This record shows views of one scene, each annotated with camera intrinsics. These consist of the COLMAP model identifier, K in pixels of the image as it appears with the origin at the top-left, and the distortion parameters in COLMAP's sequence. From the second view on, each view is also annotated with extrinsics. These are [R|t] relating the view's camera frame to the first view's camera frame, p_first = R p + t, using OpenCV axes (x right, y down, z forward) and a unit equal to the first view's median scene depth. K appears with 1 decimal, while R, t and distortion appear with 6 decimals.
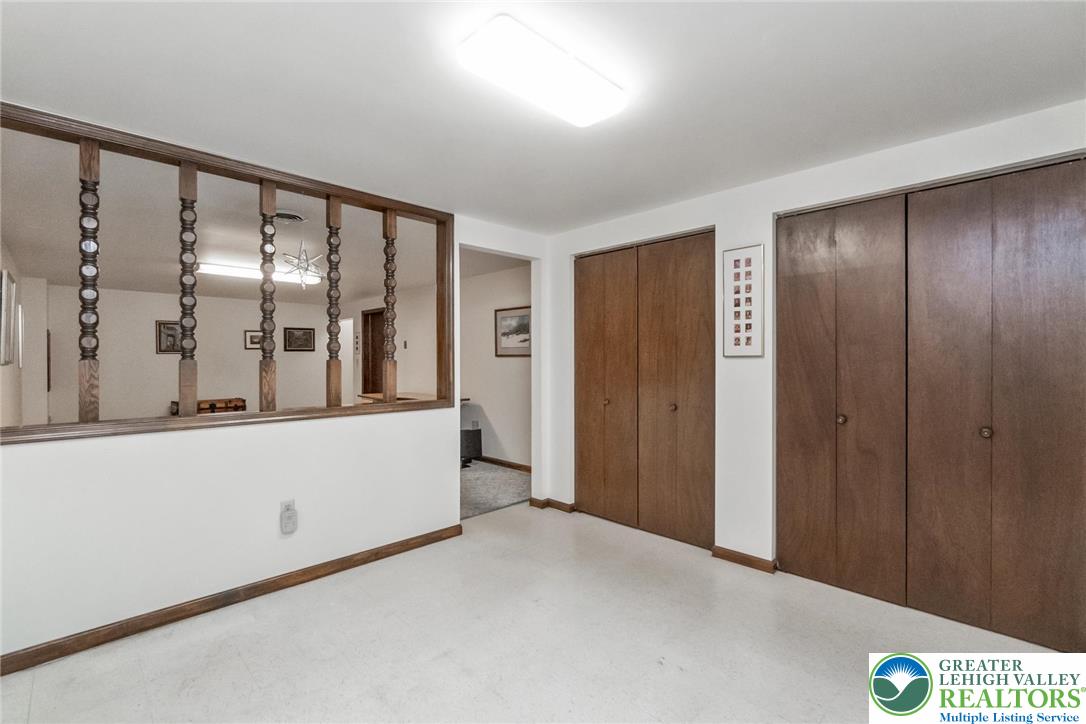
lens RADIAL K [[470.7, 0, 552.0], [0, 470.7, 363.3], [0, 0, 1]] dist [-0.006911, 0.001713]
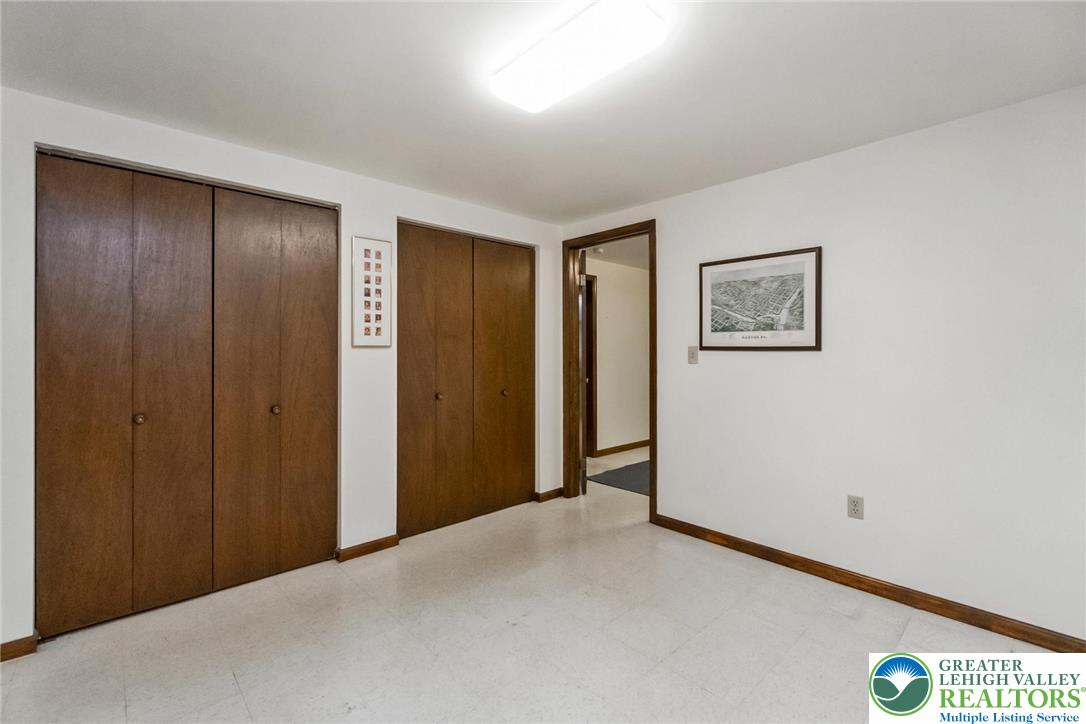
lens RADIAL K [[470.7, 0, 552.4], [0, 470.7, 352.2], [0, 0, 1]] dist [-0.006911, 0.001713]
pose [[0.053001, -0.004834, 0.998583, -0.583292], [0.006749, 0.999967, 0.004482, -0.003976], [-0.998572, 0.006502, 0.053032, 0.557127]]
